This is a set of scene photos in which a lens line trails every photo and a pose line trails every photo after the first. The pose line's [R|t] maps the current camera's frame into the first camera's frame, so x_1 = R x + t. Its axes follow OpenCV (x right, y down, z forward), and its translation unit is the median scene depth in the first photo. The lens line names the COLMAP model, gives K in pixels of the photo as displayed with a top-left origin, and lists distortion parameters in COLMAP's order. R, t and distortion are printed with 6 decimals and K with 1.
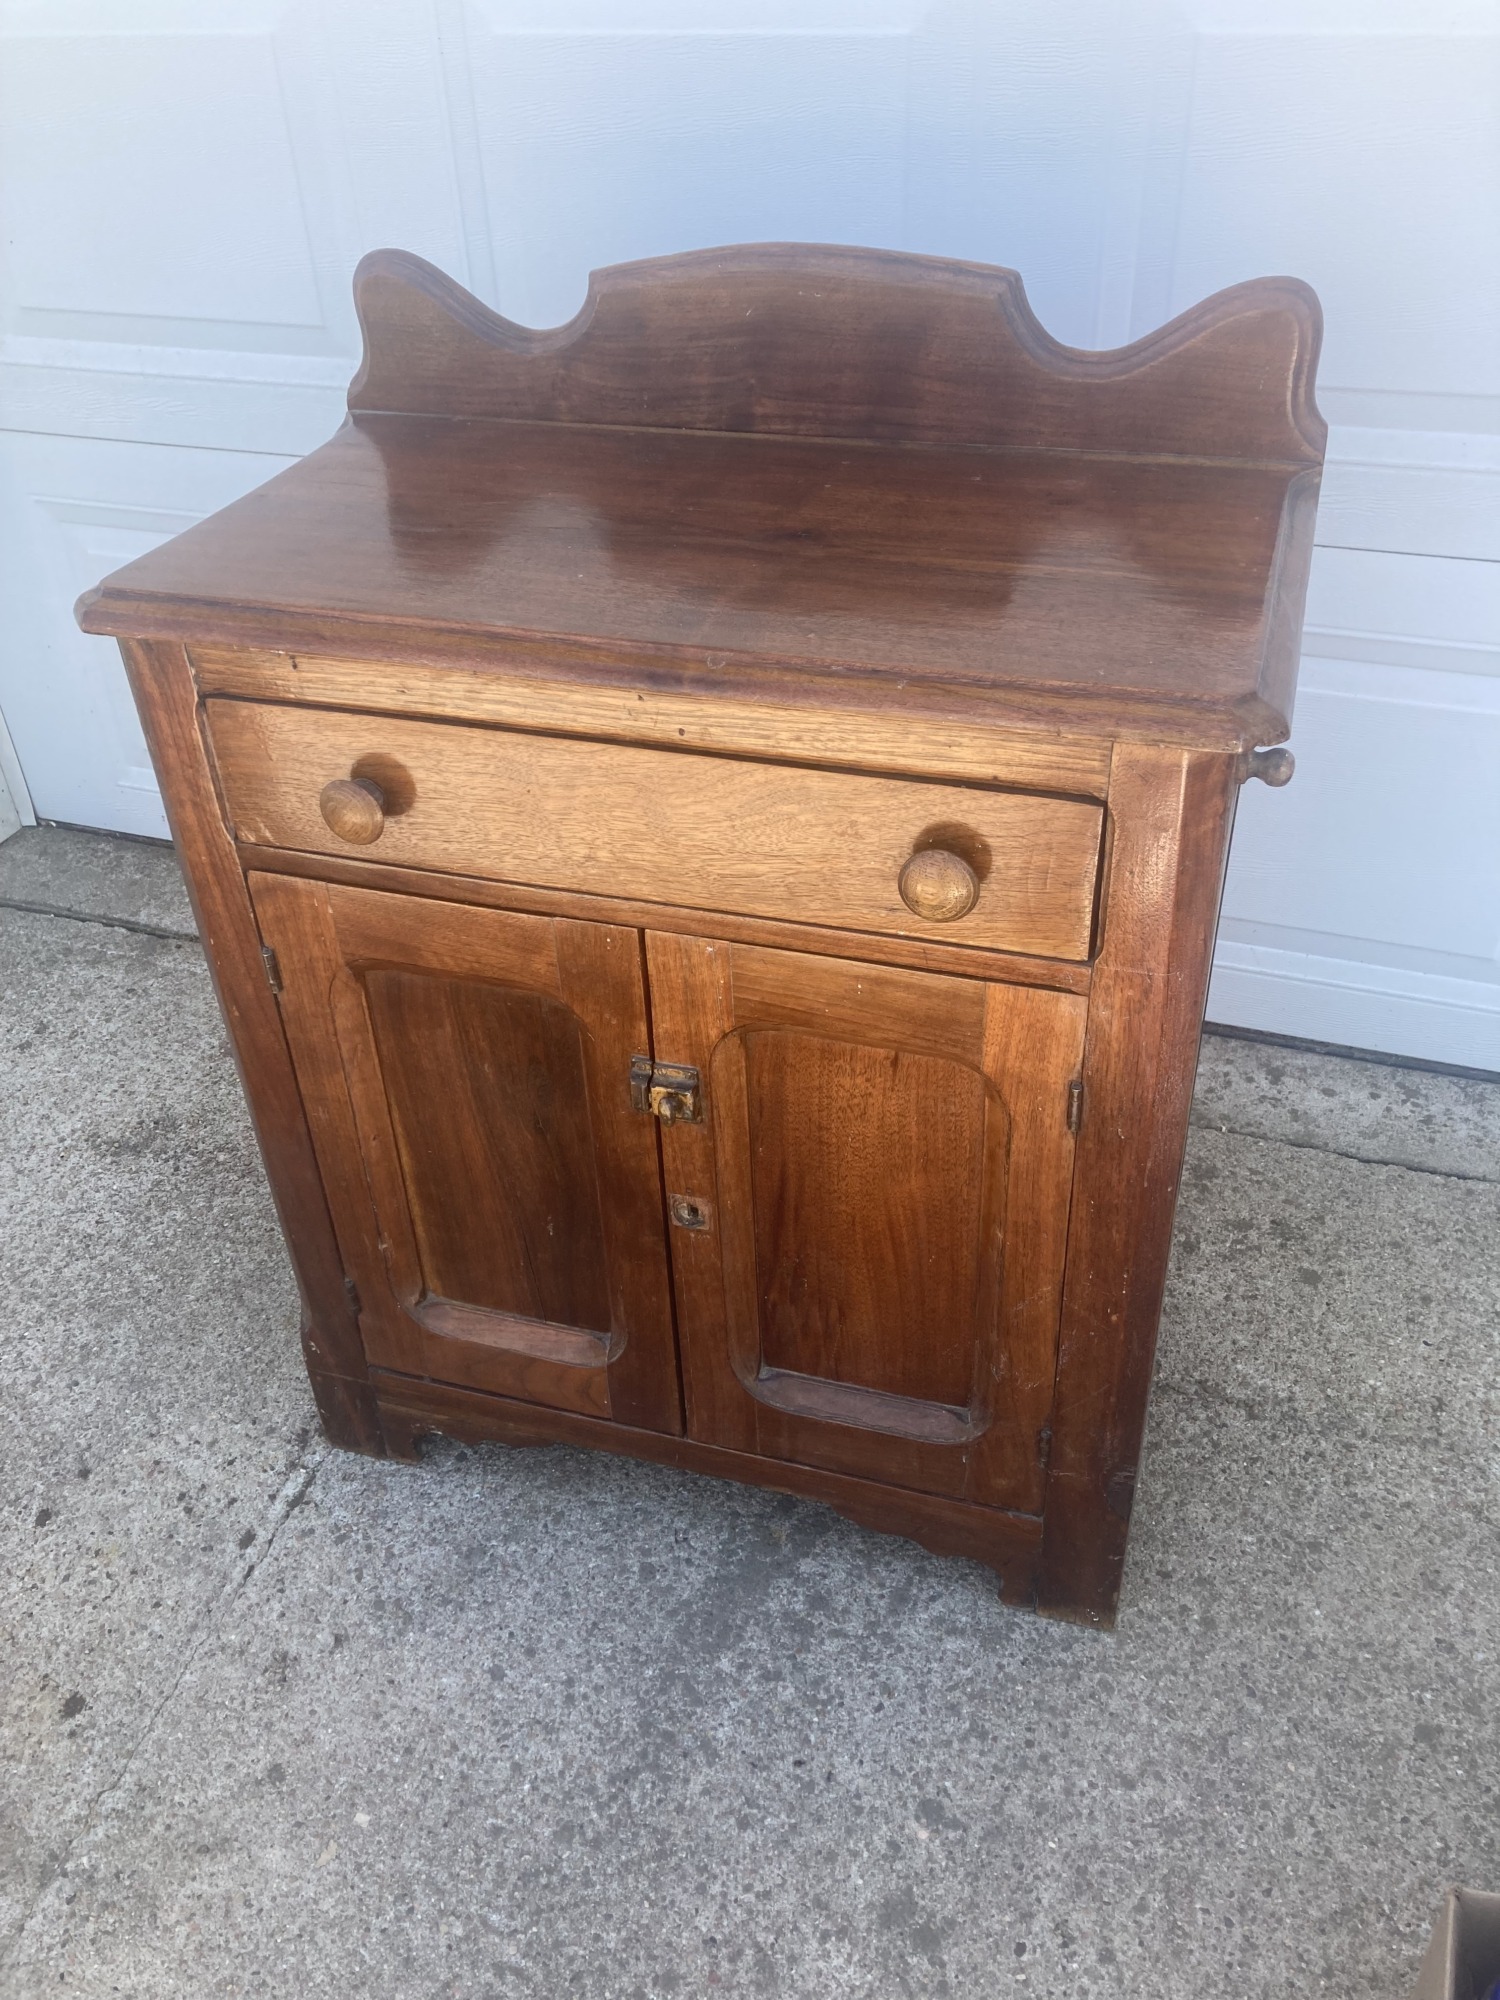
lens RADIAL K [[1642.9, 0, 764.8], [0, 1642.9, 1001.8], [0, 0, 1]] dist [0.019634, -0.021248]
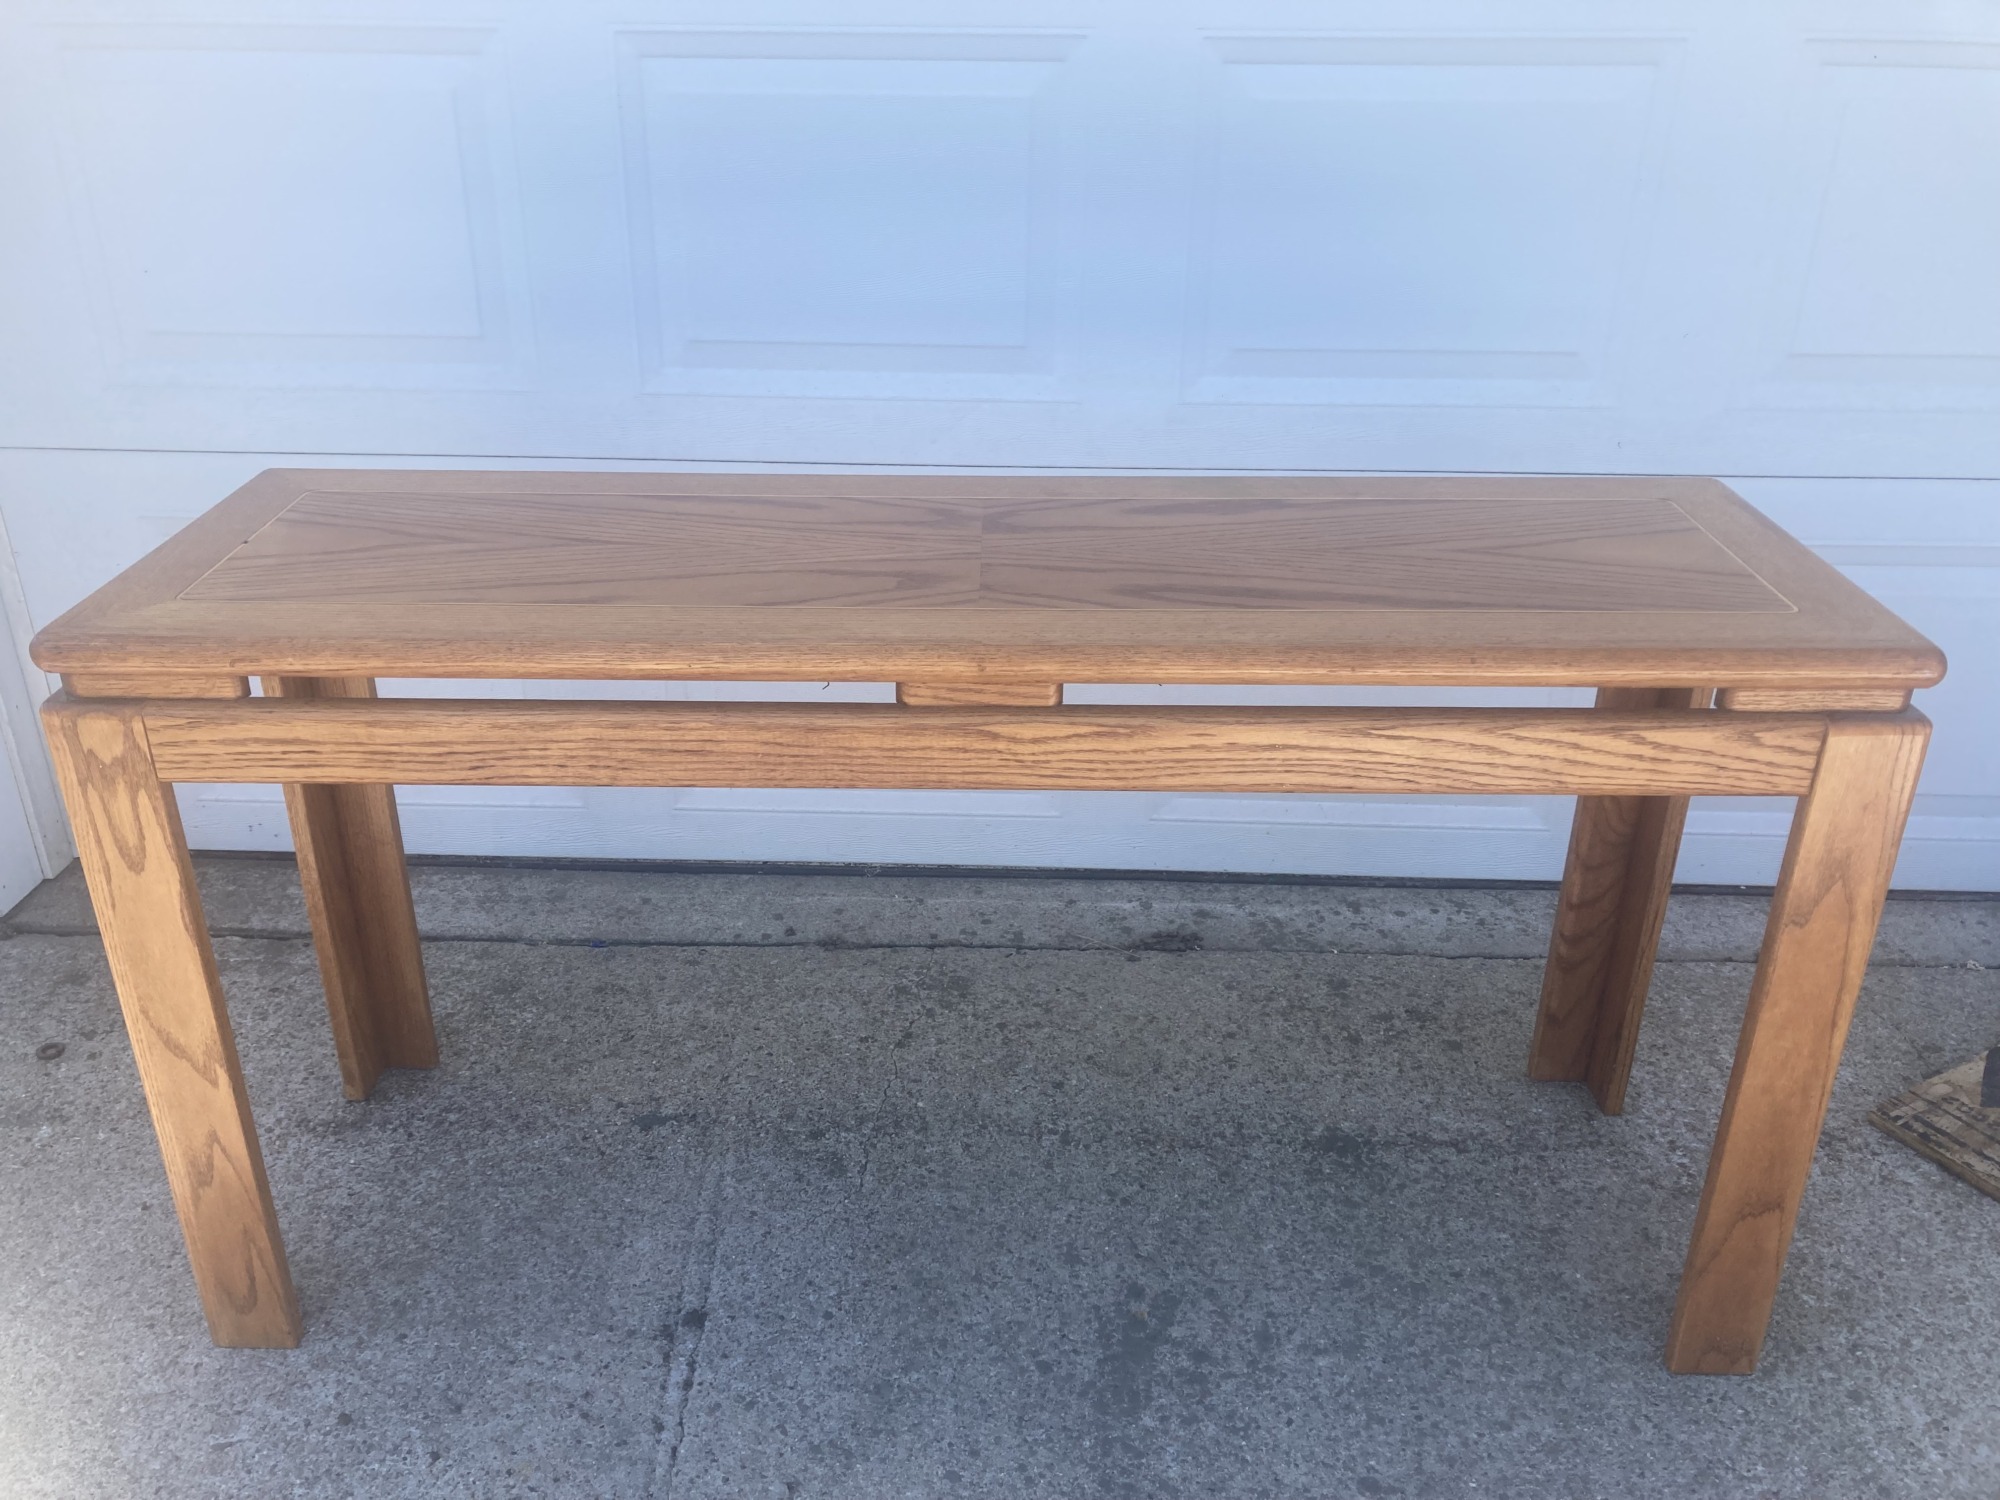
lens RADIAL K [[1642.9, 0, 987.3], [0, 1642.9, 758.9], [0, 0, 1]] dist [0.019634, -0.021248]
pose [[0.949312, -0.099785, 0.298076, -0.413604], [0.150761, 0.976627, -0.153205, 0.116781], [-0.275822, 0.190377, 0.942167, -0.110111]]
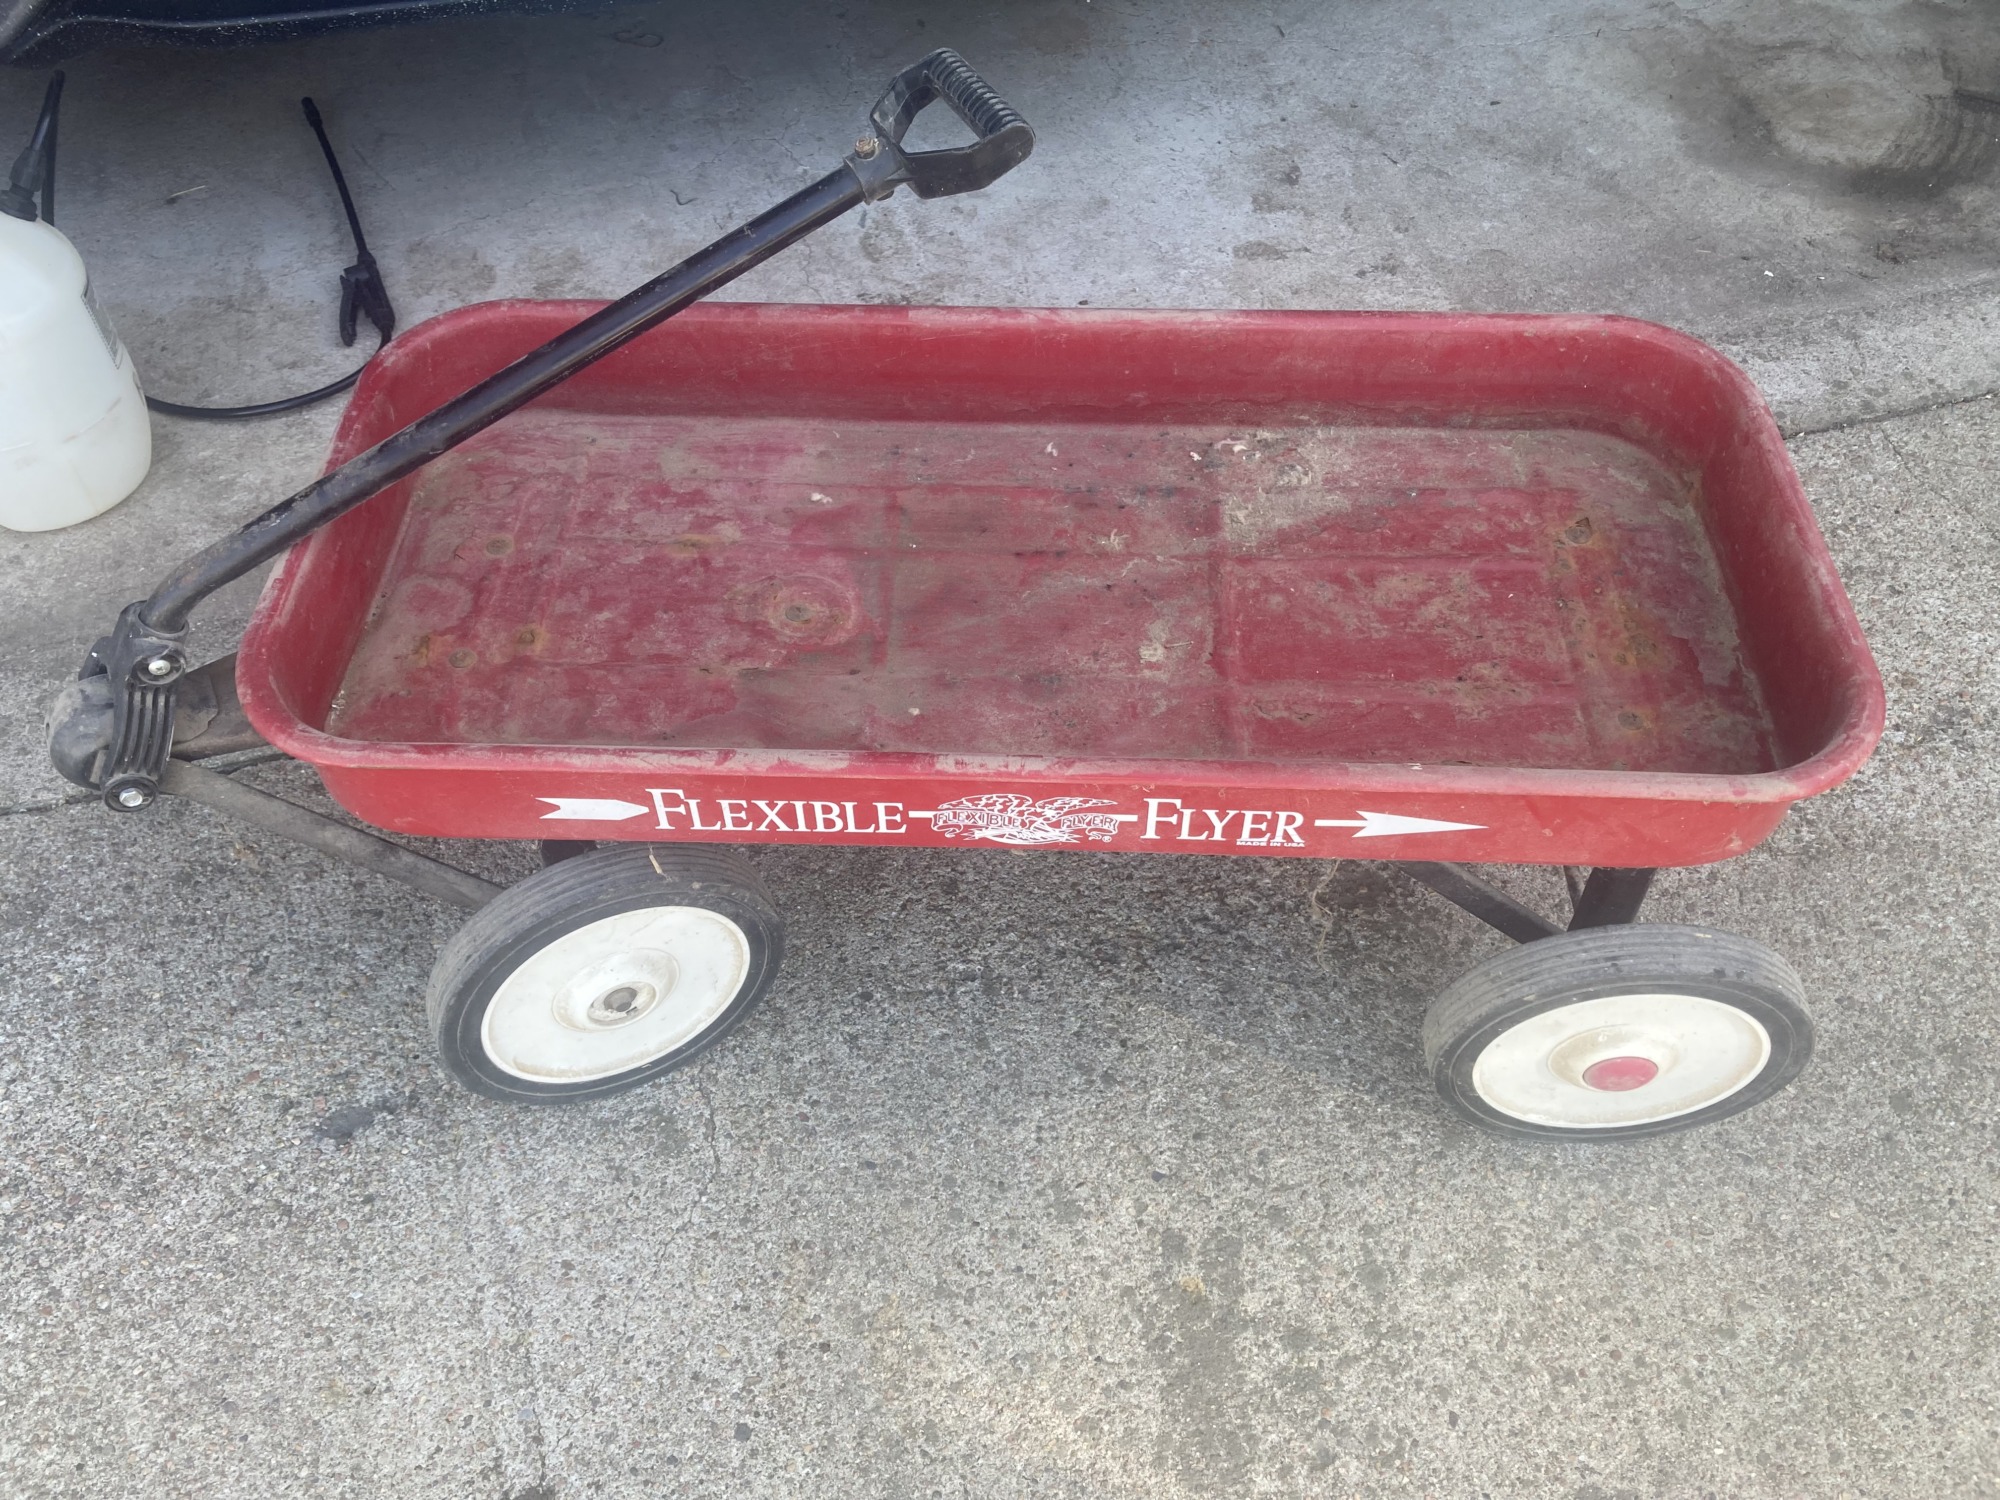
lens RADIAL K [[1642.9, 0, 1006.5], [0, 1642.9, 745.4], [0, 0, 1]] dist [0.019634, -0.021248]
pose [[0.814534, -0.425043, 0.394806, -0.274347], [0.324283, 0.897913, 0.297645, -0.167272], [-0.481014, -0.114413, 0.869215, 0.431836]]
